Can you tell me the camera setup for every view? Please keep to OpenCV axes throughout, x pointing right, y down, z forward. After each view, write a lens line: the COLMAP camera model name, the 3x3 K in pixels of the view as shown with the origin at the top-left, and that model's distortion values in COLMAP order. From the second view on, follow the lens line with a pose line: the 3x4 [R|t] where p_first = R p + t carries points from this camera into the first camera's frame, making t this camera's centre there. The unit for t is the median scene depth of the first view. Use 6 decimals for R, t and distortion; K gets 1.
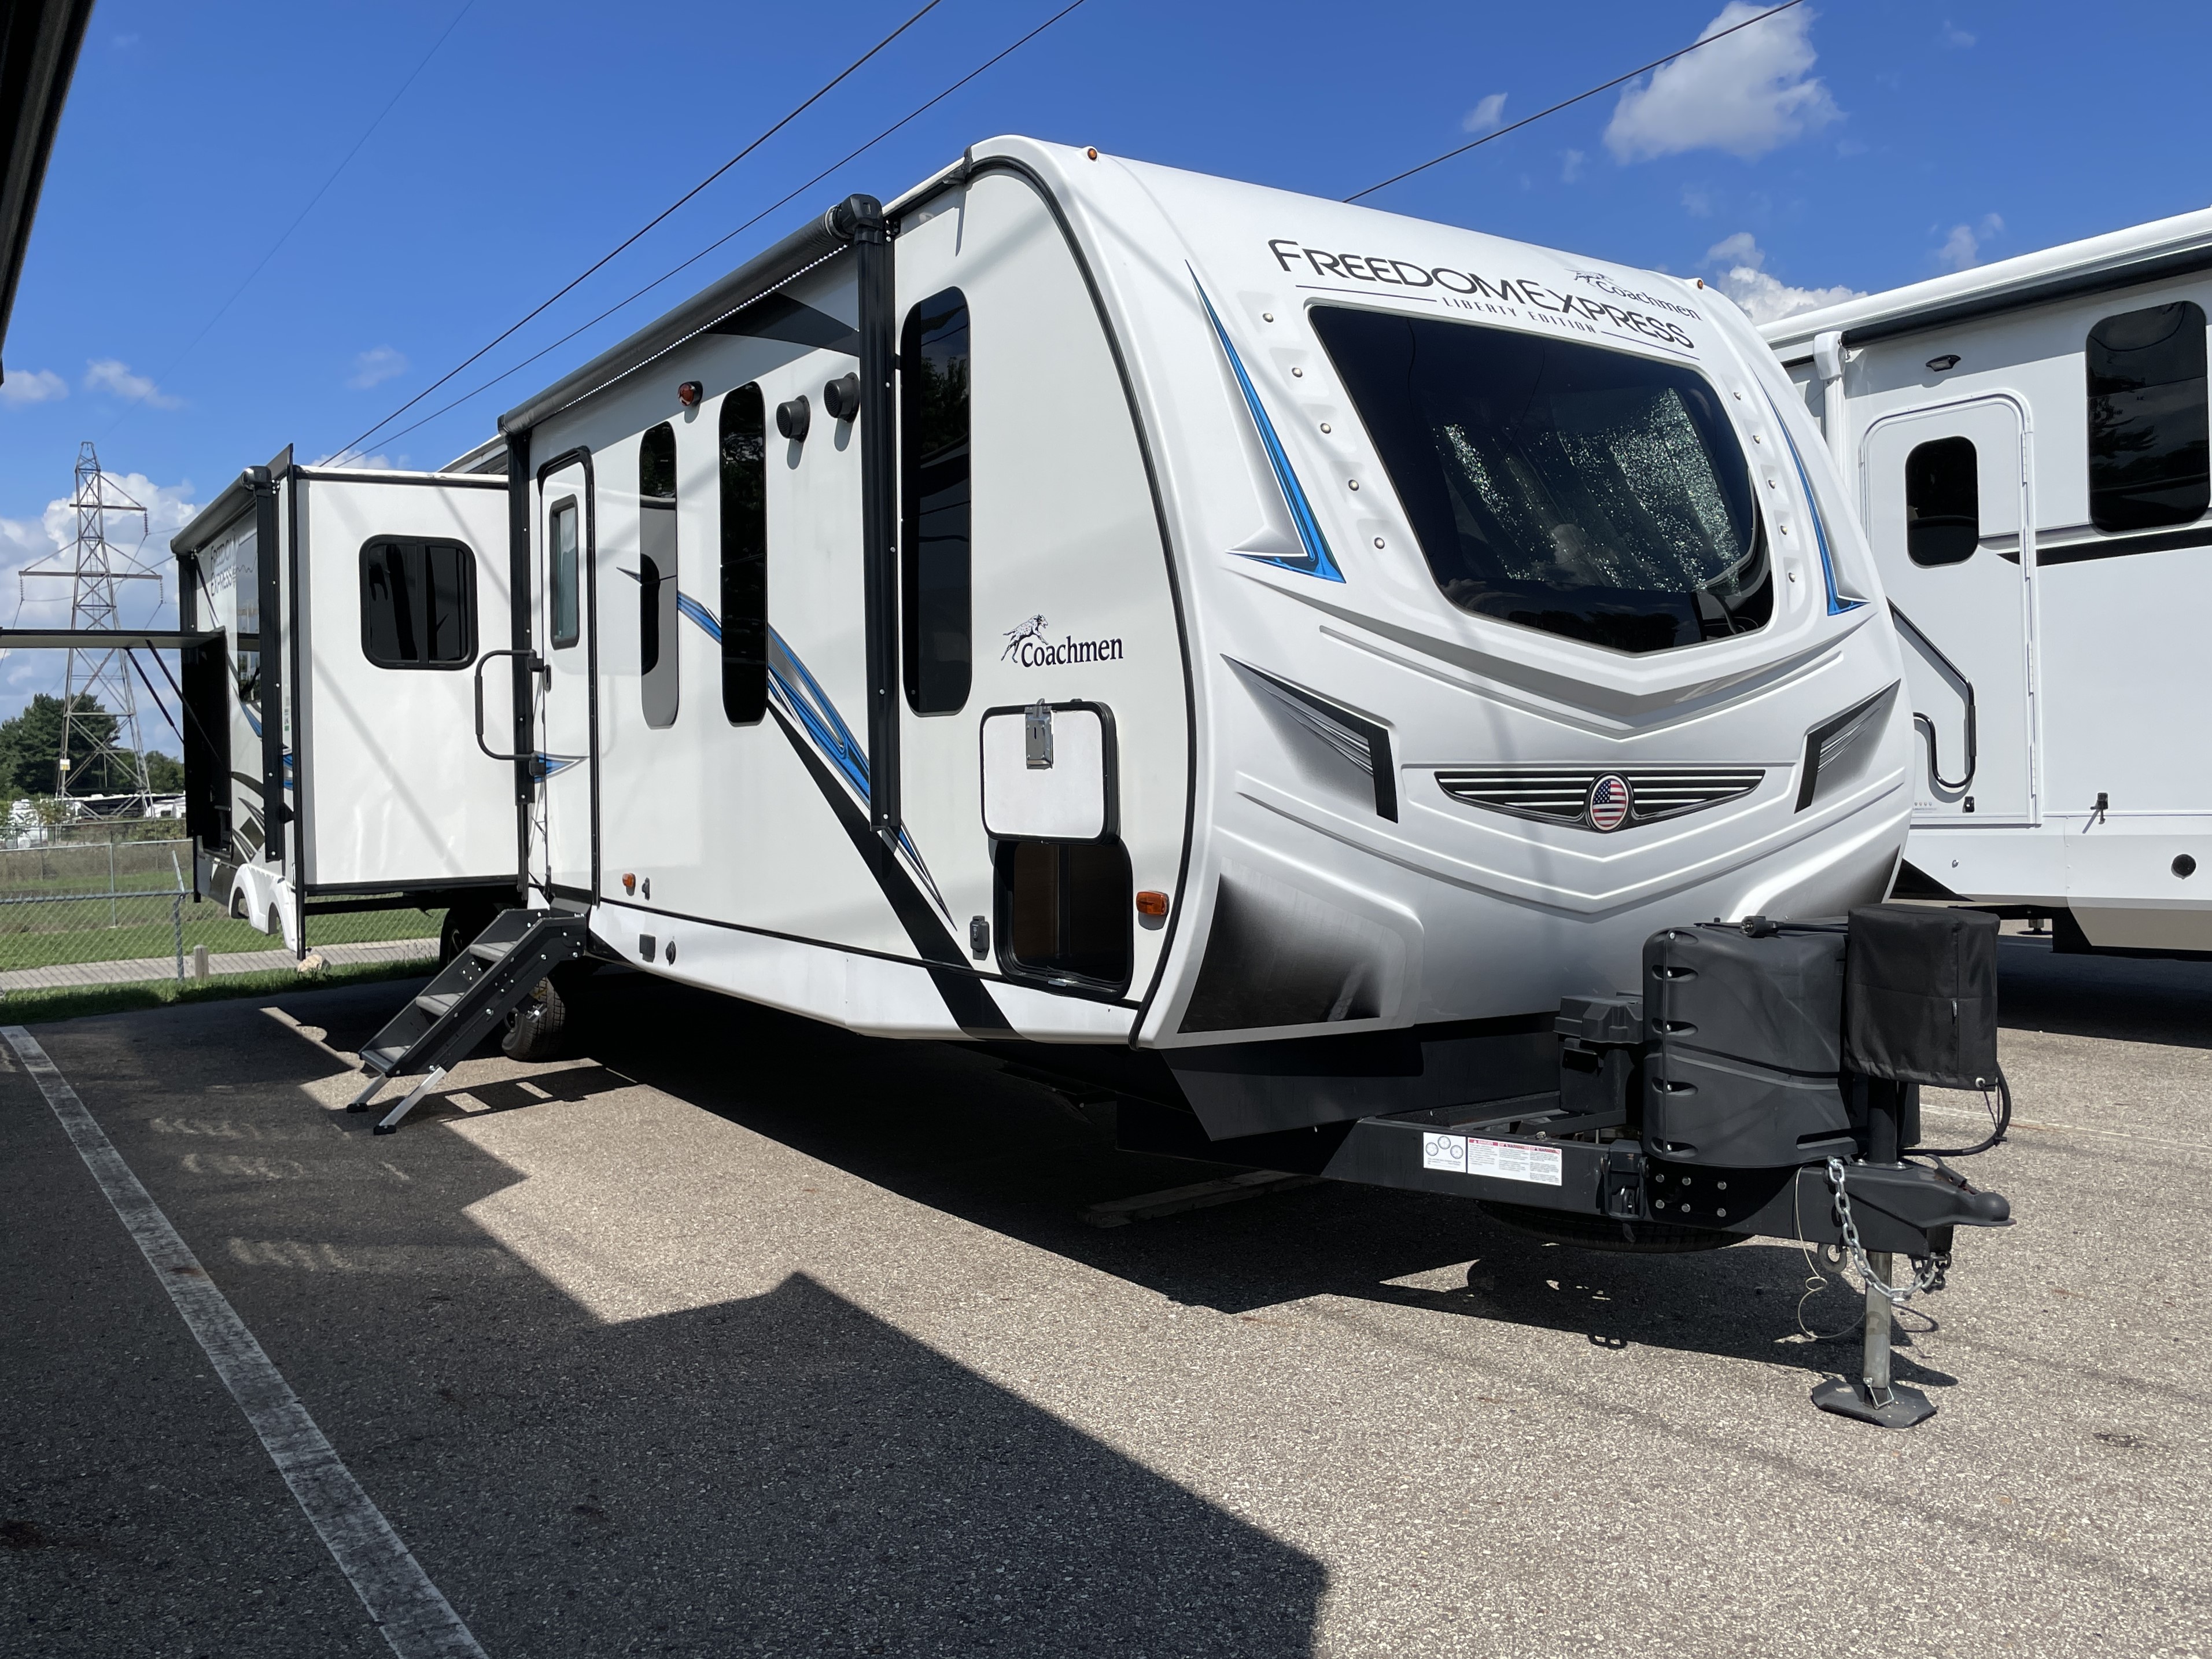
lens RADIAL K [[1689.8, 0, 1102.3], [0, 1689.8, 825.9], [0, 0, 1]] dist [0.061828, -0.087862]
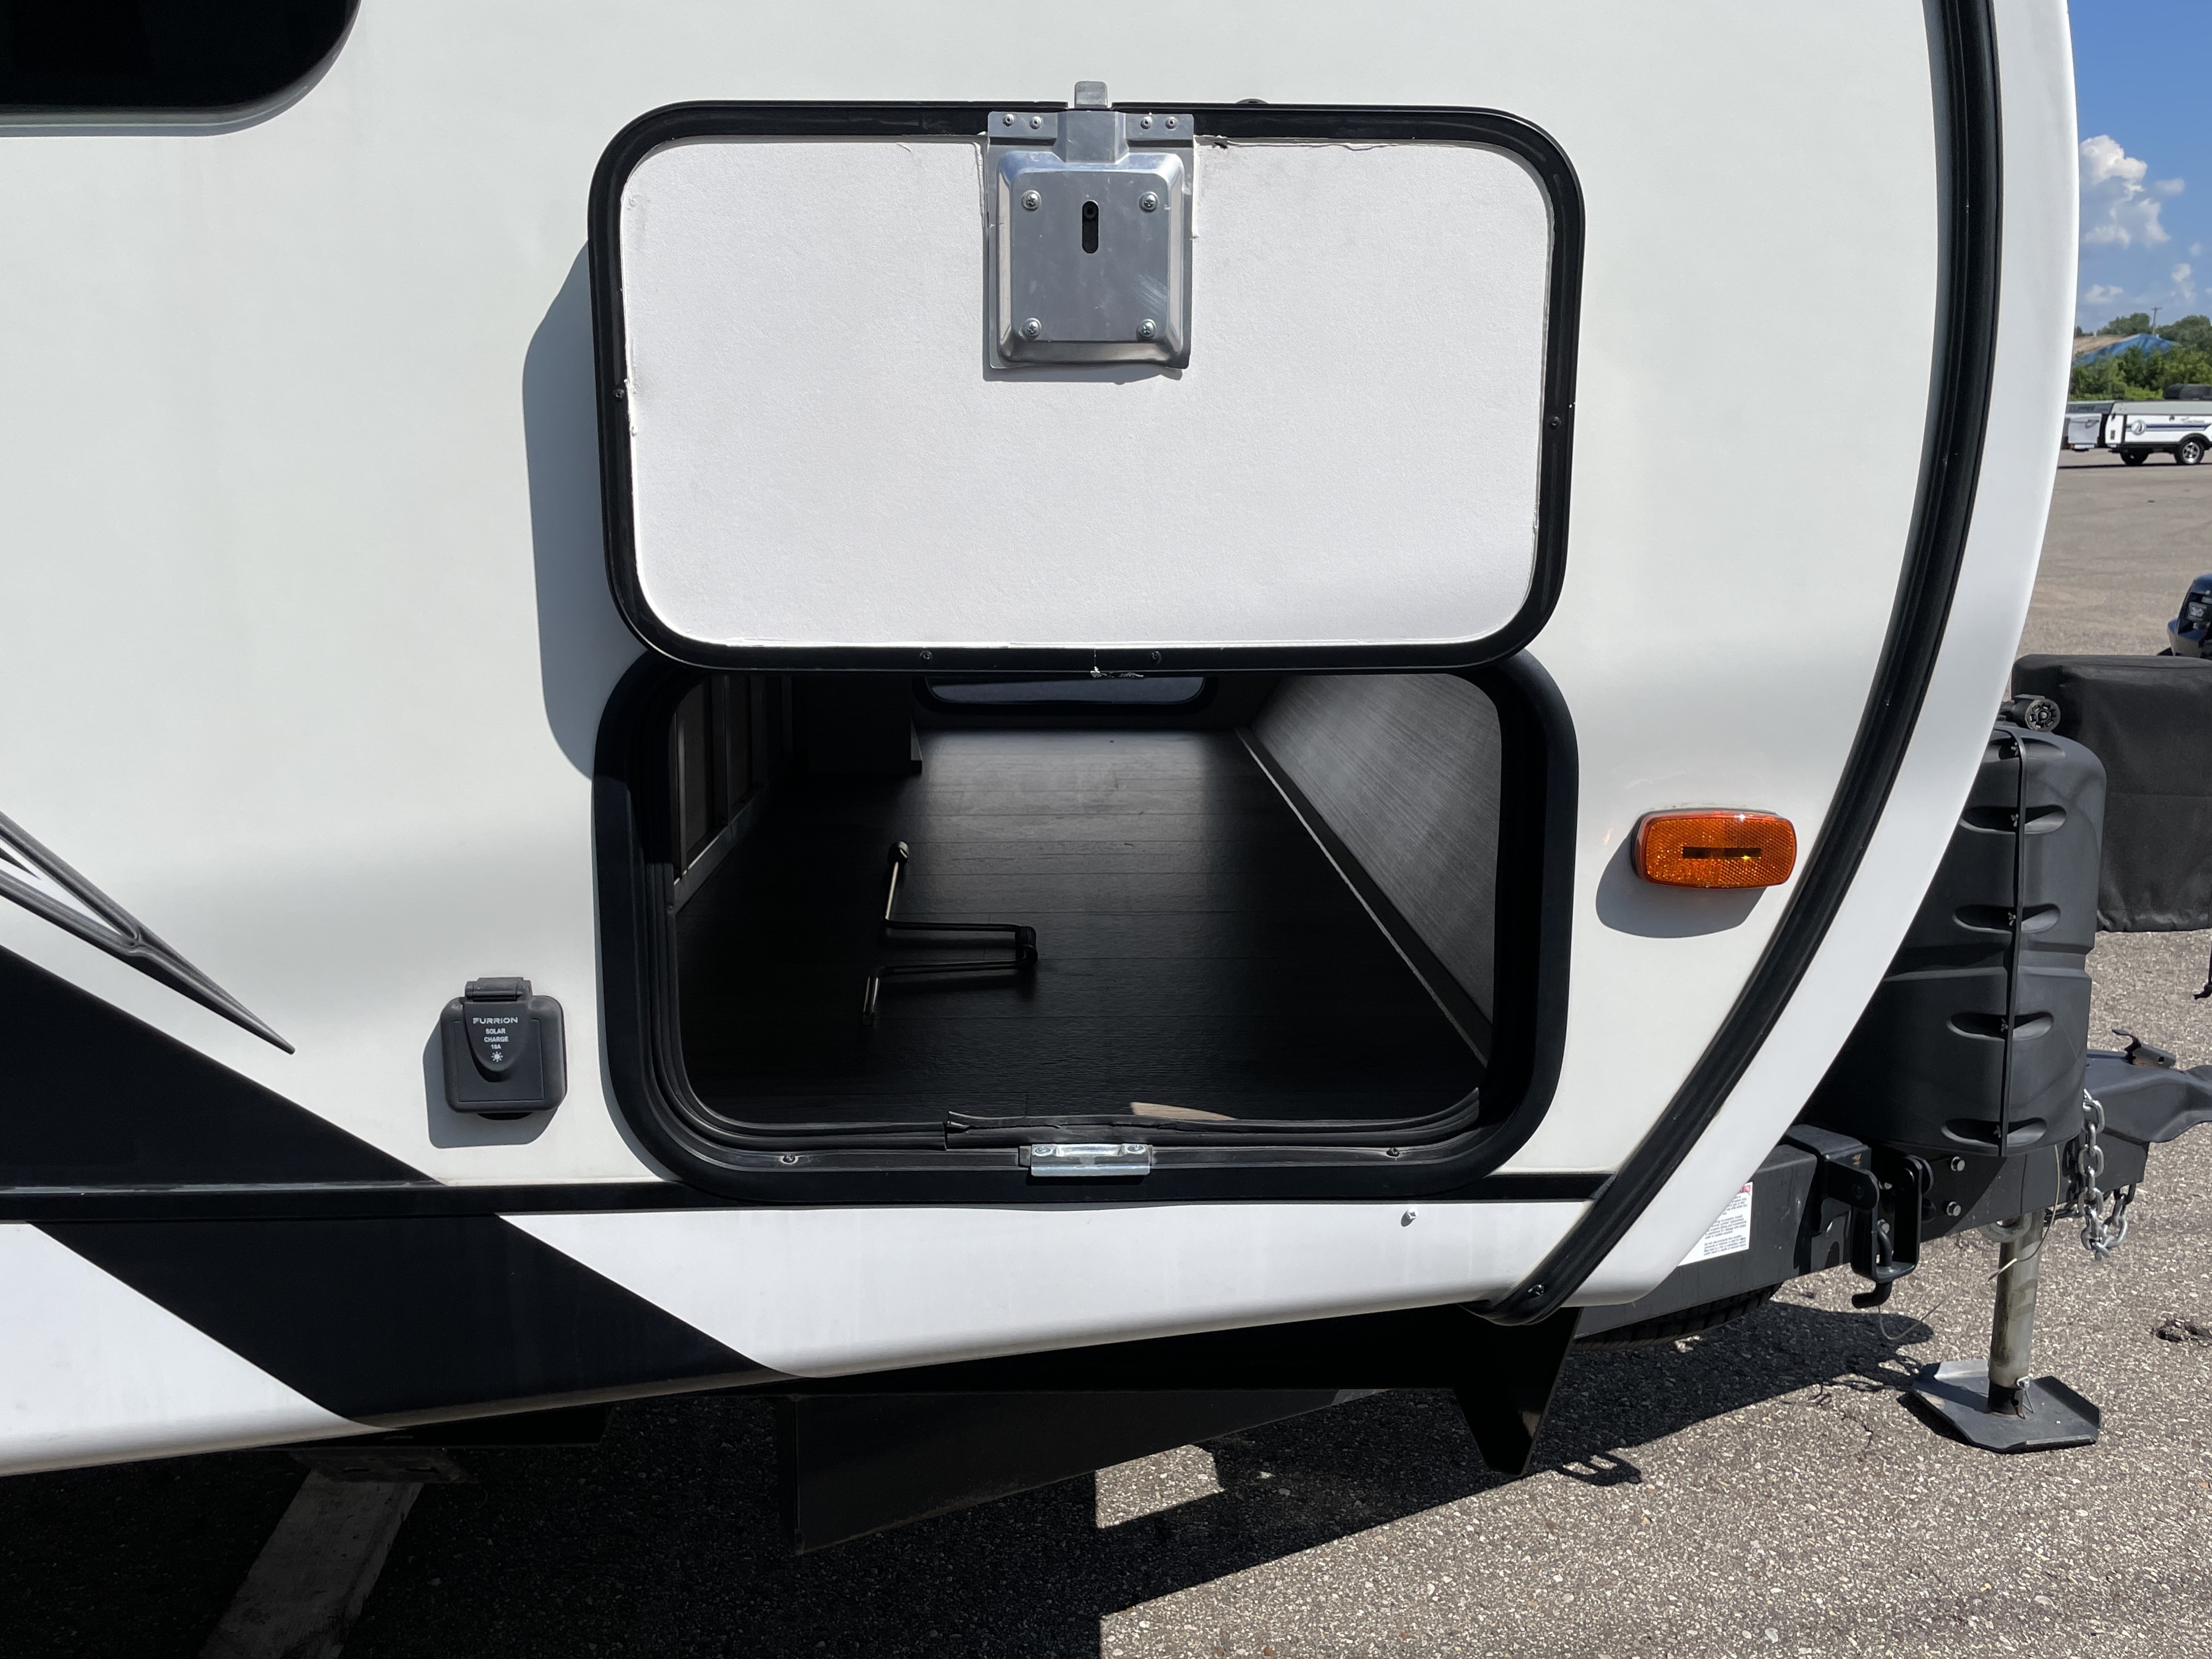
lens RADIAL K [[1846.0, 0, 1106.1], [0, 1846.0, 834.4], [0, 0, 1]] dist [0.031209, -0.005490]
pose [[0.524876, -0.159888, 0.836027, -0.279729], [0.025772, 0.984734, 0.172148, -0.014870], [-0.850788, -0.068810, 0.520984, 0.863247]]
